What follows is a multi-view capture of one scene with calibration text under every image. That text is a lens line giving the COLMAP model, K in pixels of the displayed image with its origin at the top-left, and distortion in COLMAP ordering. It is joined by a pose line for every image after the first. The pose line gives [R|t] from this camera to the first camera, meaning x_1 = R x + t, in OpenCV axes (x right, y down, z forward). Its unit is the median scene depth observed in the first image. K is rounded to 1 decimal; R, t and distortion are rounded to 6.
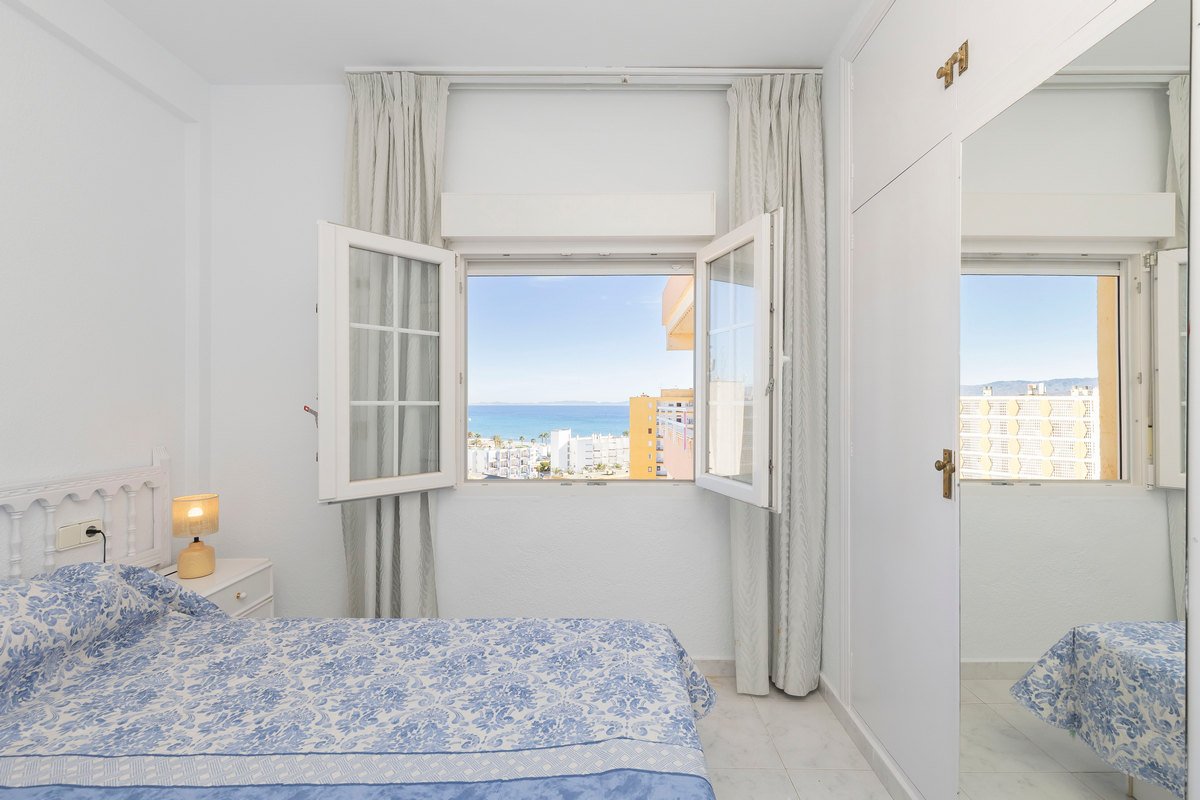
lens RADIAL K [[545.4, 0, 609.8], [0, 545.4, 400.3], [0, 0, 1]] dist [0.002122, 0.000635]
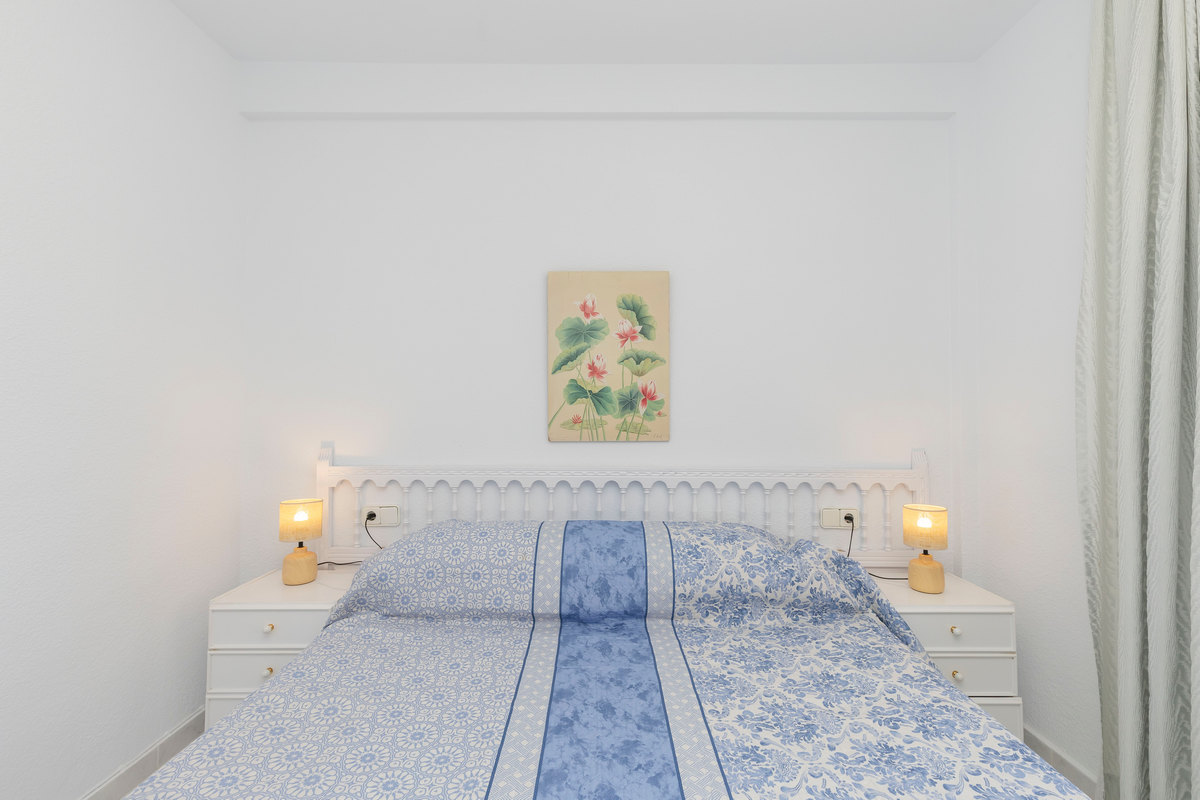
lens RADIAL K [[545.4, 0, 609.8], [0, 545.4, 400.3], [0, 0, 1]] dist [0.002122, 0.000635]
pose [[-0.000856, -0.008364, -0.999965, 0.256334], [-0.001382, 0.999964, -0.008363, 0.000357], [0.999999, 0.001375, -0.000867, 0.600588]]
